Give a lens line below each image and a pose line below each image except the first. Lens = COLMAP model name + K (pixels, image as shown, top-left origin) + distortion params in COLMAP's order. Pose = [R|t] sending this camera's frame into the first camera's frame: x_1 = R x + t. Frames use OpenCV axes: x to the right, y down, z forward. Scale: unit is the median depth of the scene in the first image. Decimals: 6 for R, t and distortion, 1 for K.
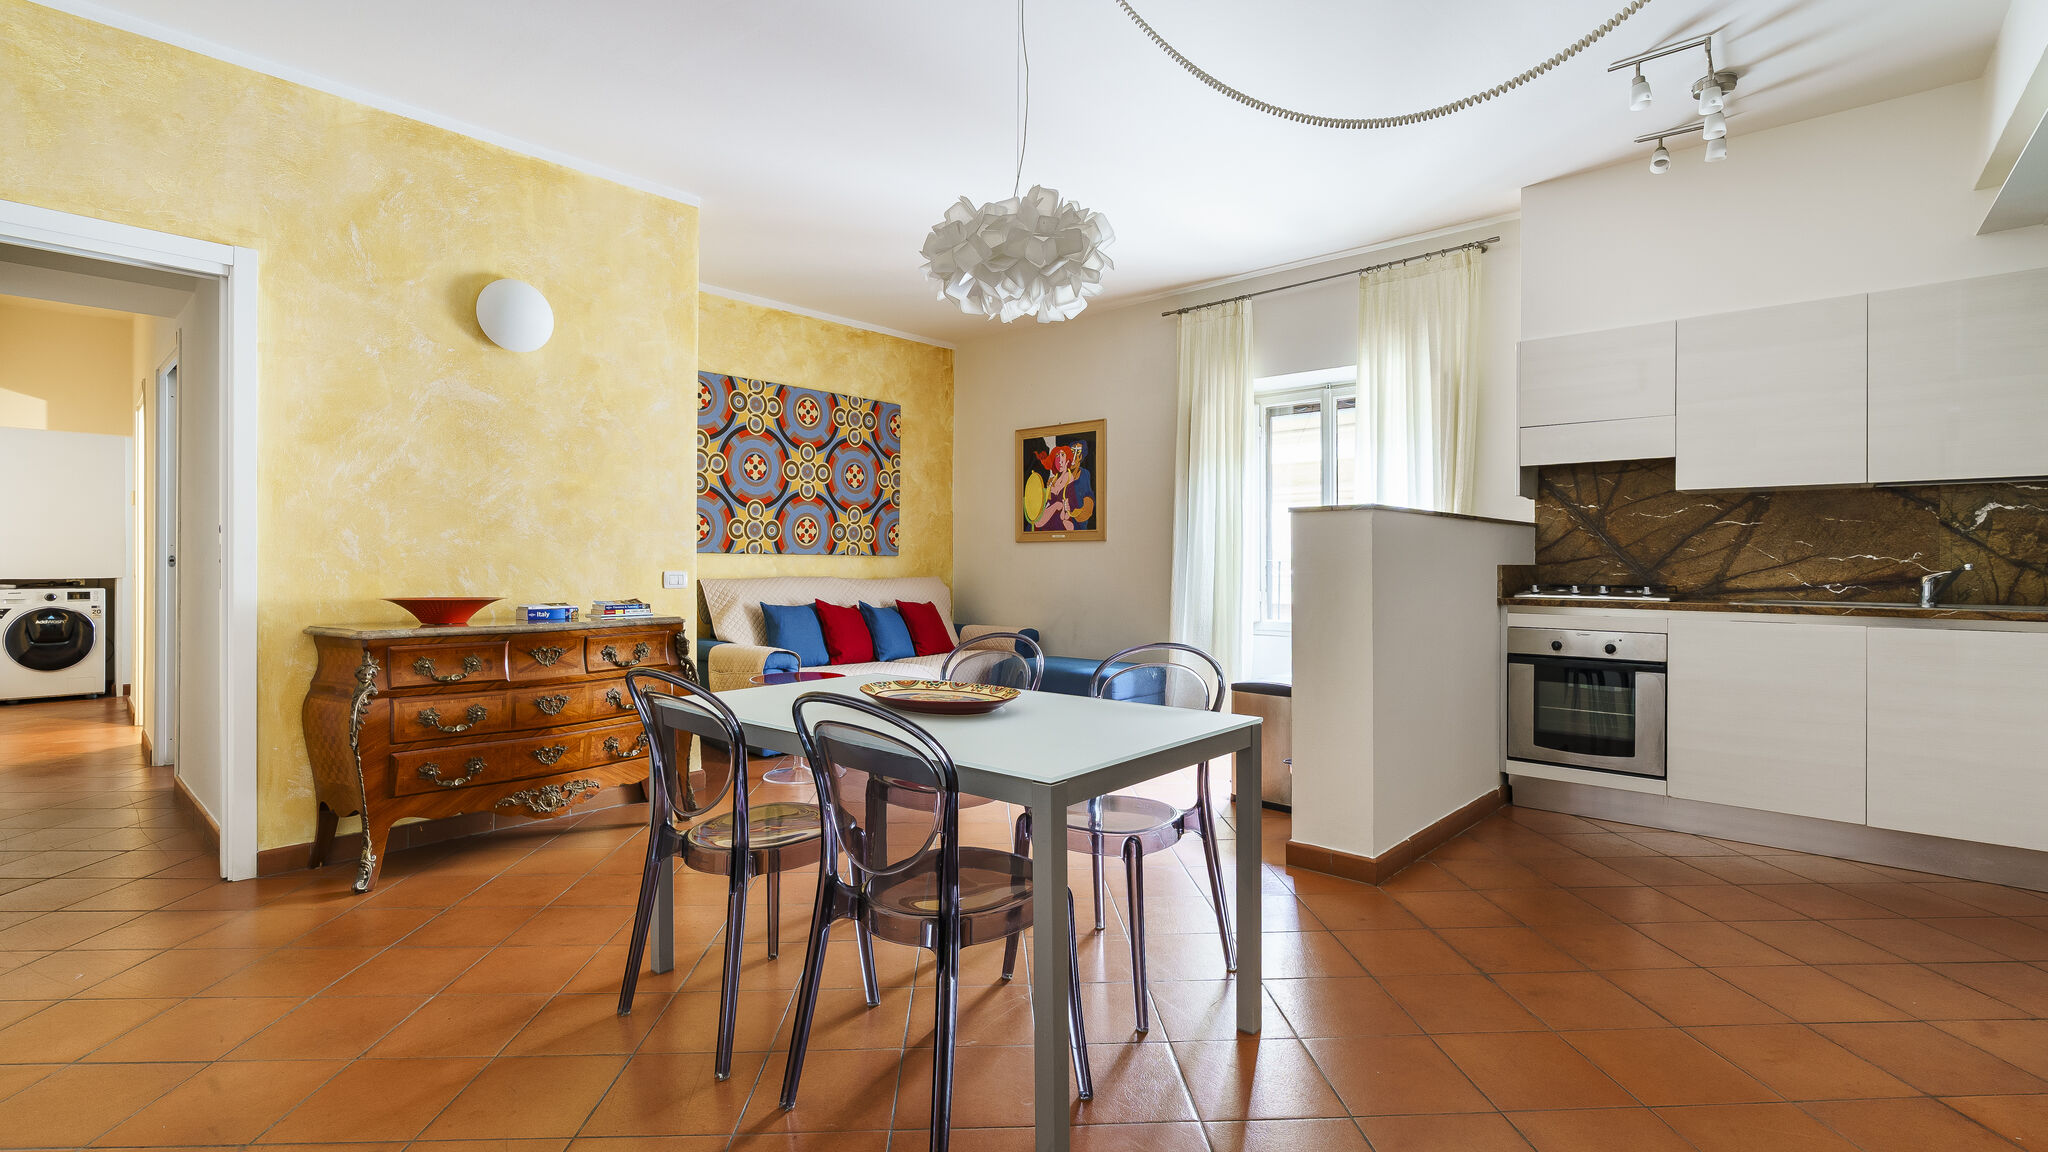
lens RADIAL K [[931.9, 0, 1015.6], [0, 931.9, 550.6], [0, 0, 1]] dist [-0.007821, 0.001146]
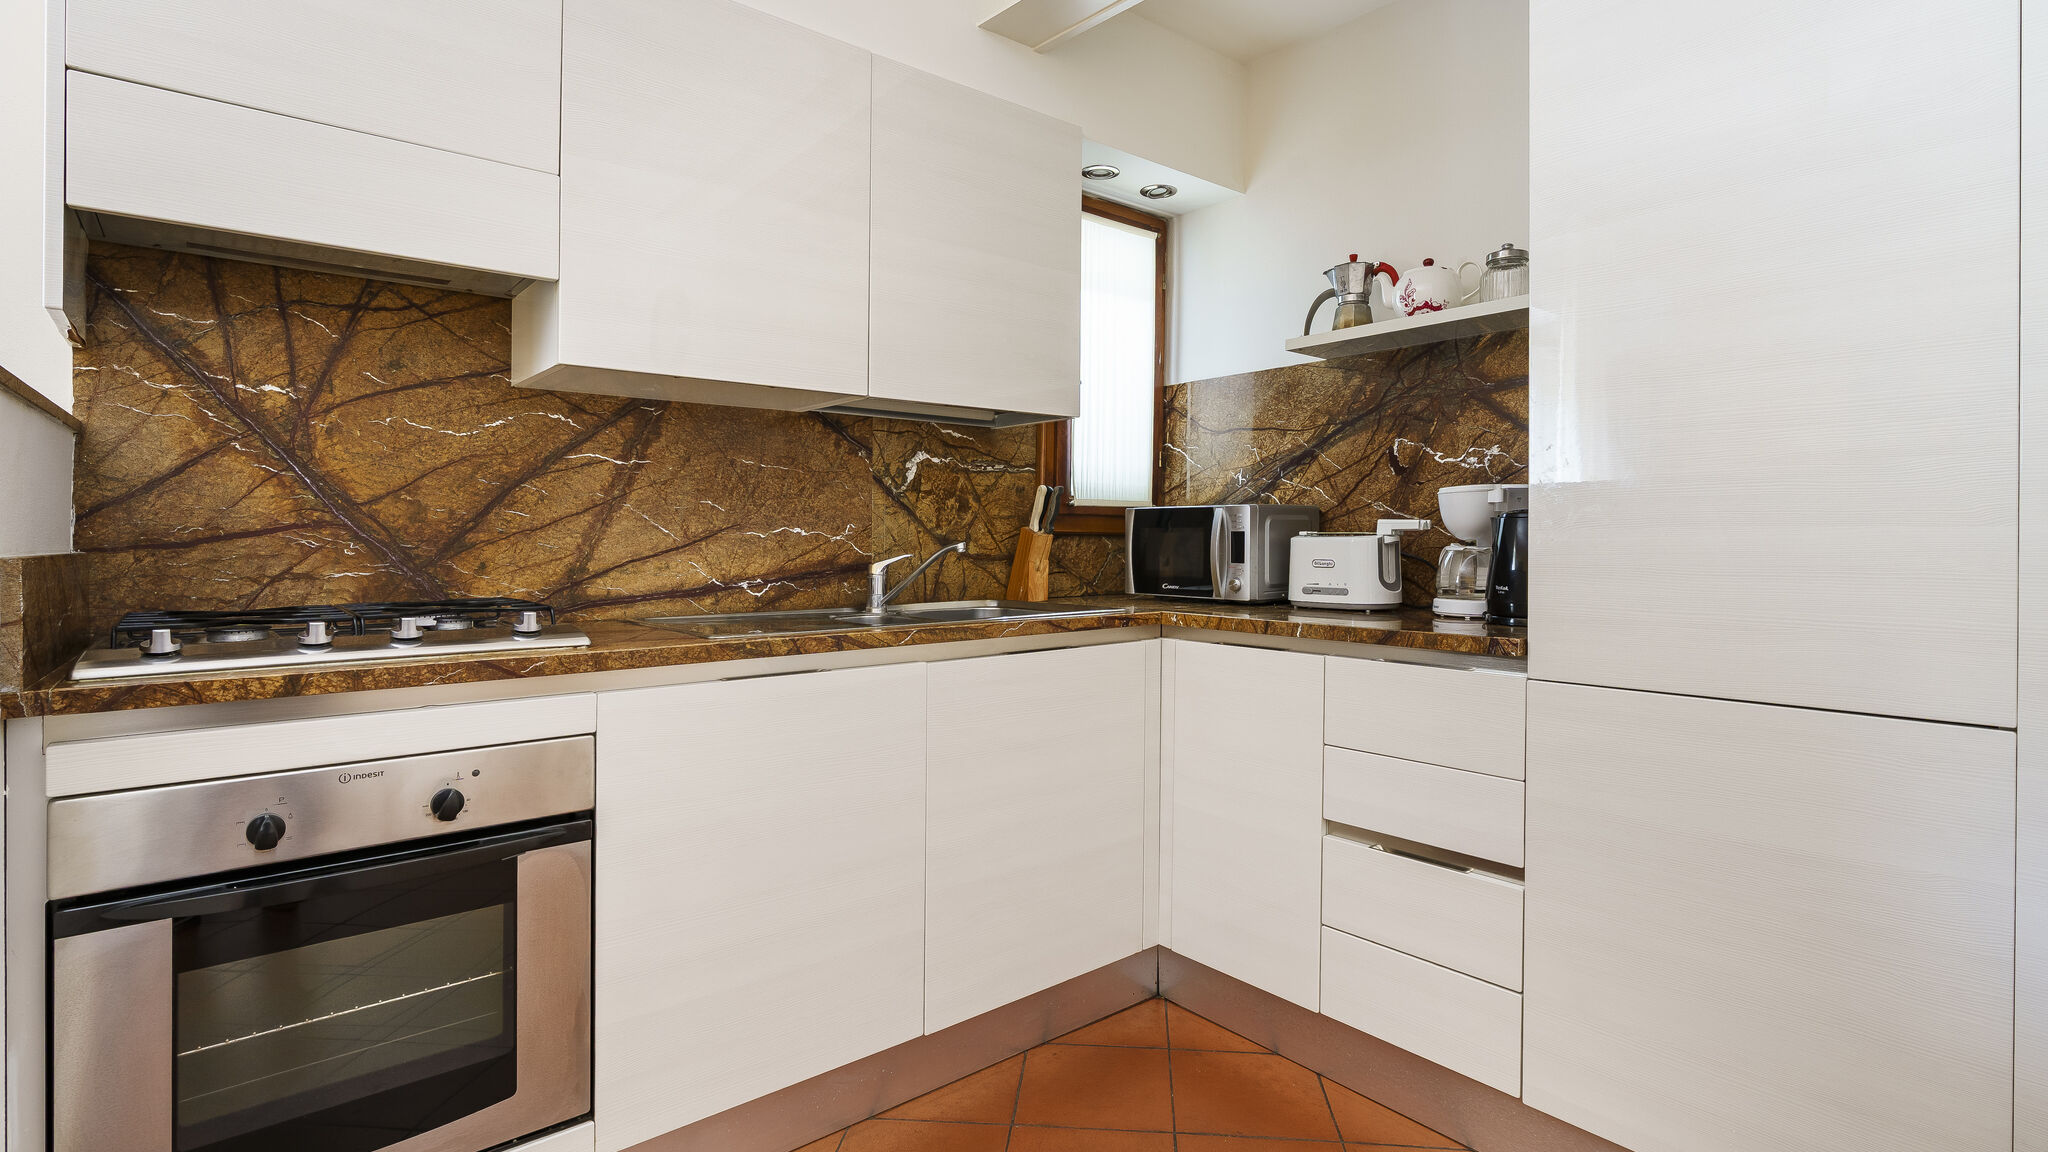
lens RADIAL K [[974.1, 0, 1037.1], [0, 974.1, 540.2], [0, 0, 1]] dist [-0.011734, 0.003884]
pose [[0.119364, -0.006499, 0.992829, 0.310957], [-0.009436, 0.999926, 0.007680, 0.006028], [-0.992806, -0.010285, 0.119293, 0.727363]]
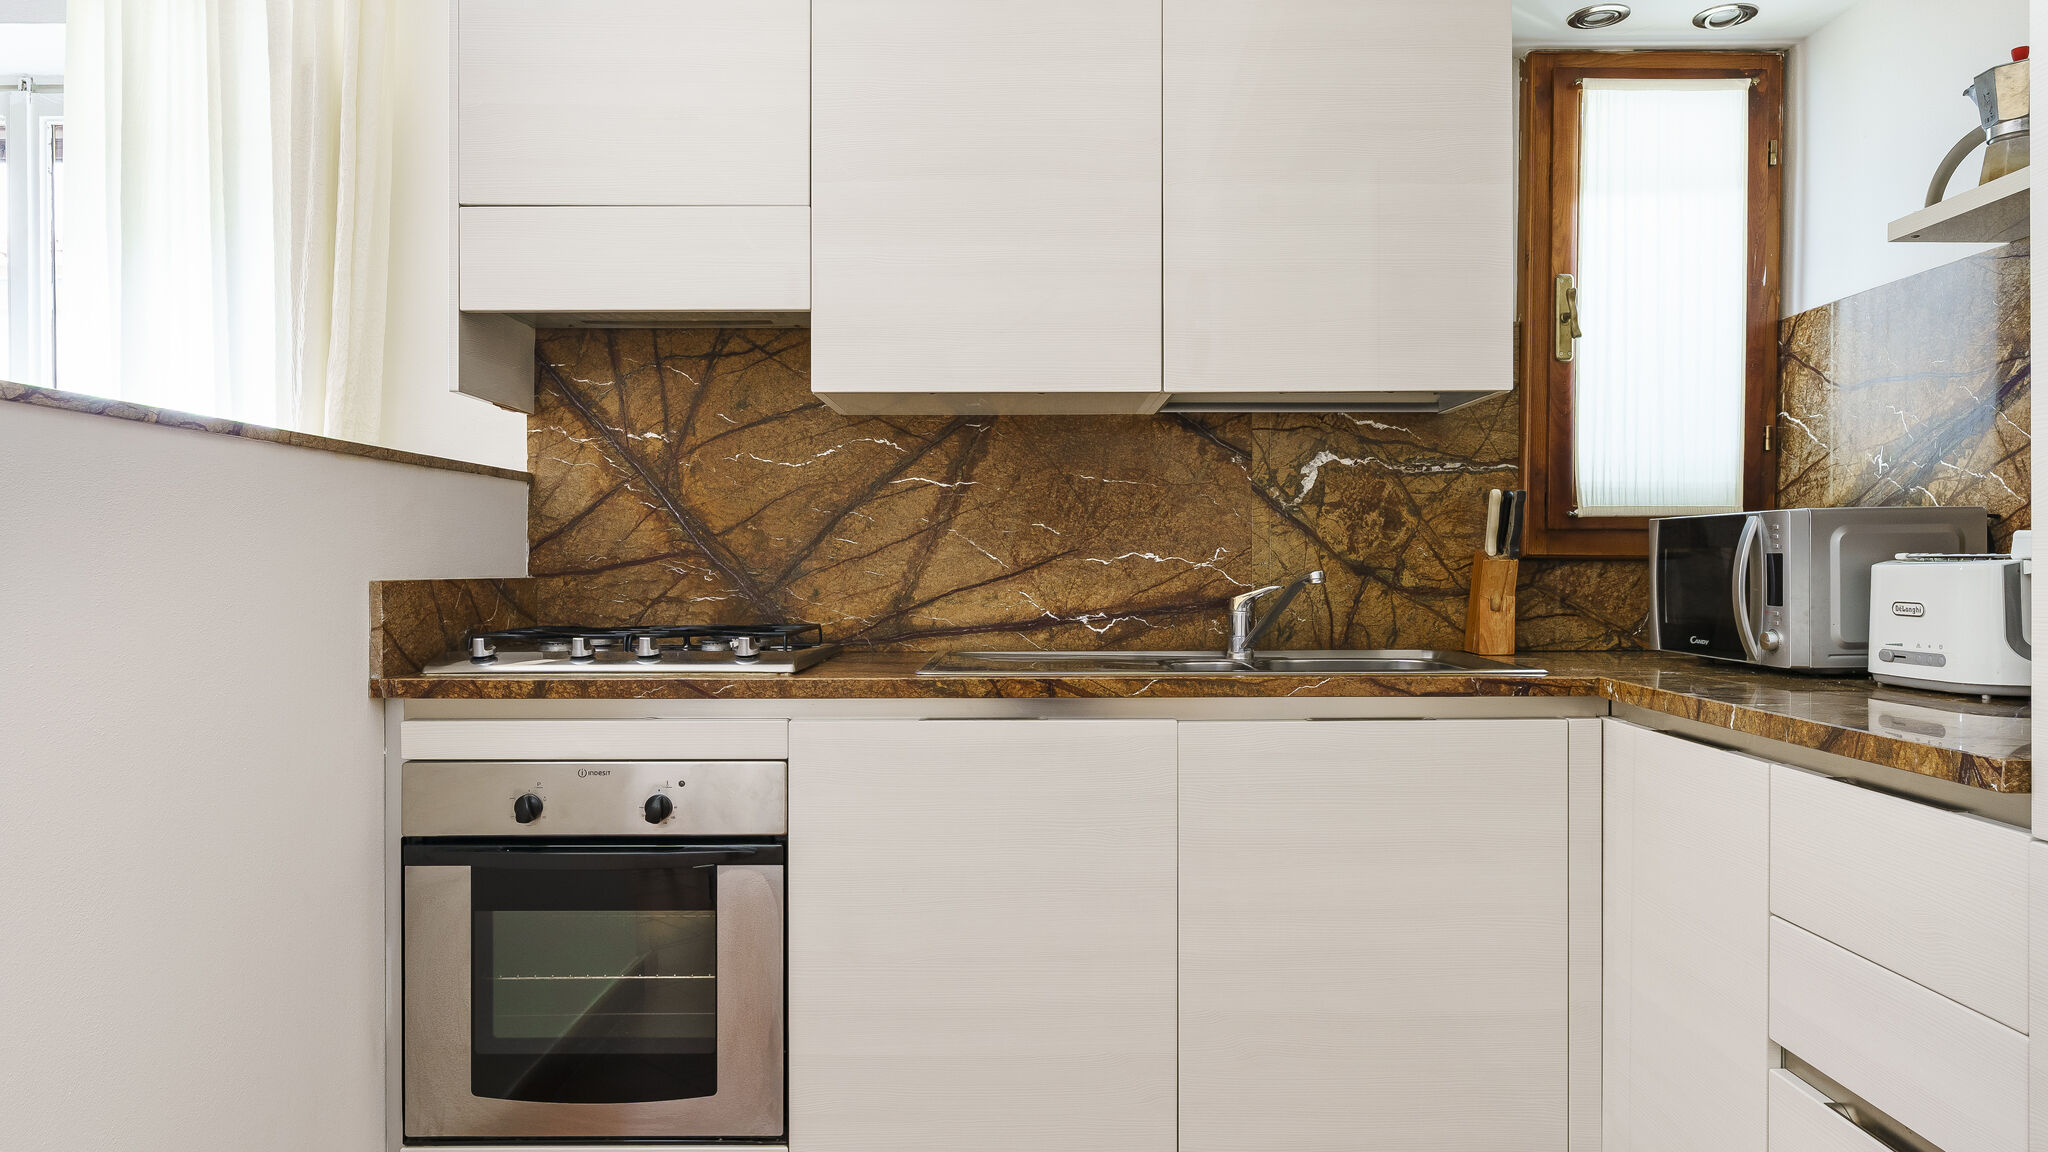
lens RADIAL K [[1257.9, 0, 1040.5], [0, 1257.9, 567.0], [0, 0, 1]] dist [-0.002794, 0.001054]
pose [[0.728106, -0.006735, 0.685432, 0.398855], [-0.002389, 0.999921, 0.012363, 0.003945], [-0.685460, -0.010639, 0.728032, 0.521446]]
